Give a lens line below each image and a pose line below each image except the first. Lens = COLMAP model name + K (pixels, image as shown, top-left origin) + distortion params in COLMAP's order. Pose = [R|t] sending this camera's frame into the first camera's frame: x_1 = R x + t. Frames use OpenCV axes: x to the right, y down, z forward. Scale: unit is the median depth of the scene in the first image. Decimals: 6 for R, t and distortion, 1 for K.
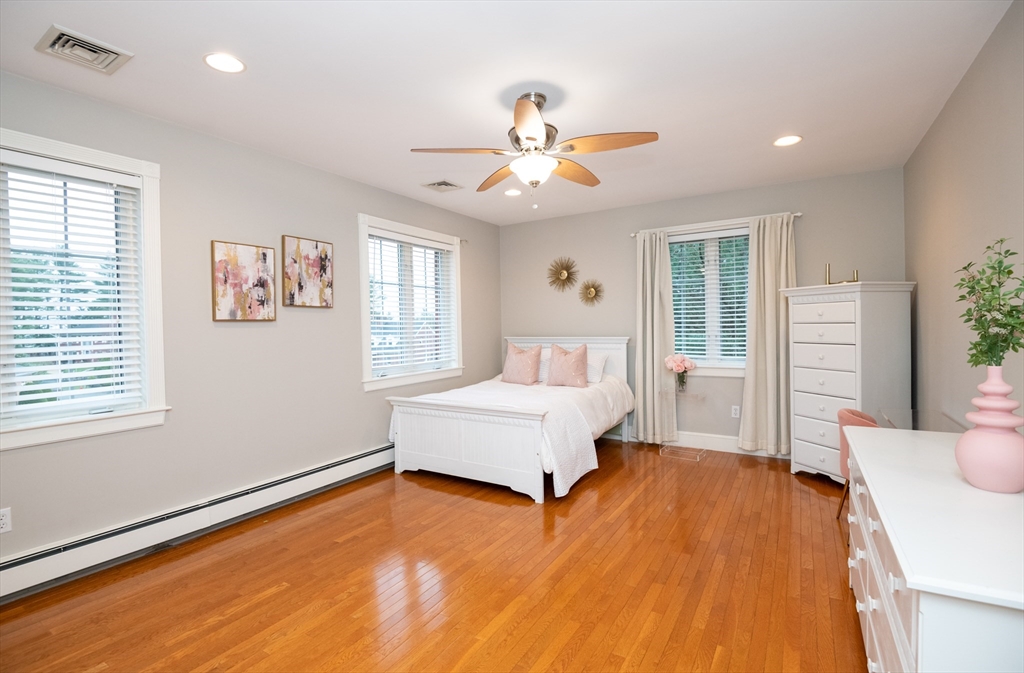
lens RADIAL K [[480.8, 0, 509.6], [0, 480.8, 329.9], [0, 0, 1]] dist [-0.000636, -0.000215]
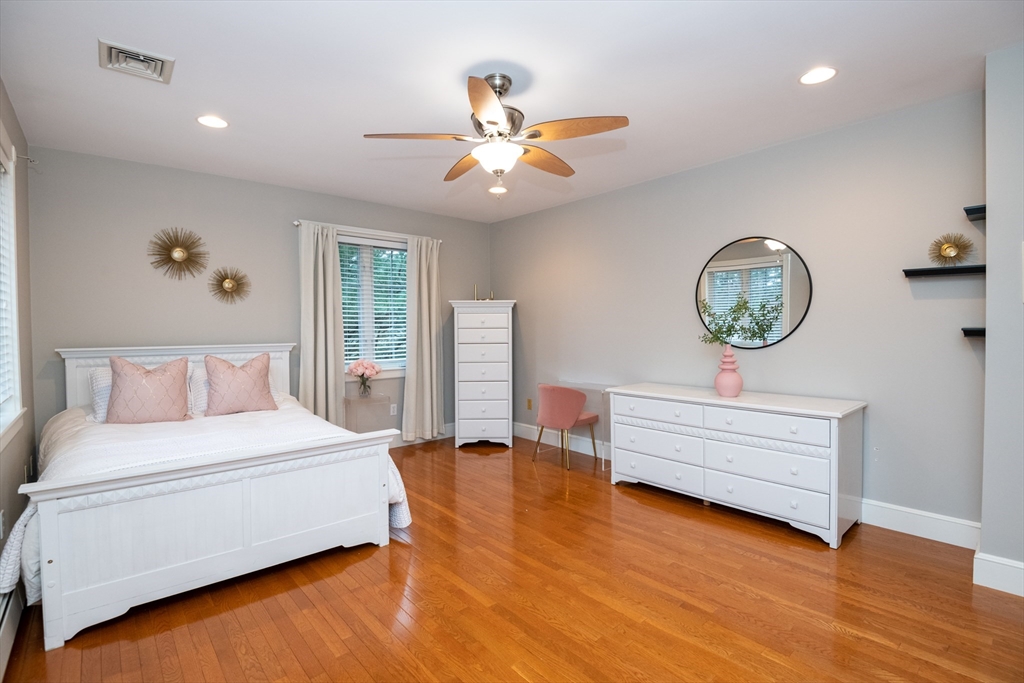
lens RADIAL K [[487.9, 0, 512.0], [0, 487.9, 341.5], [0, 0, 1]] dist [-0.018069, 0.000218]
pose [[0.275521, -0.010544, 0.961237, -0.614121], [0.007495, 0.999933, 0.008820, 0.009673], [-0.961266, 0.004775, 0.275582, 0.520236]]
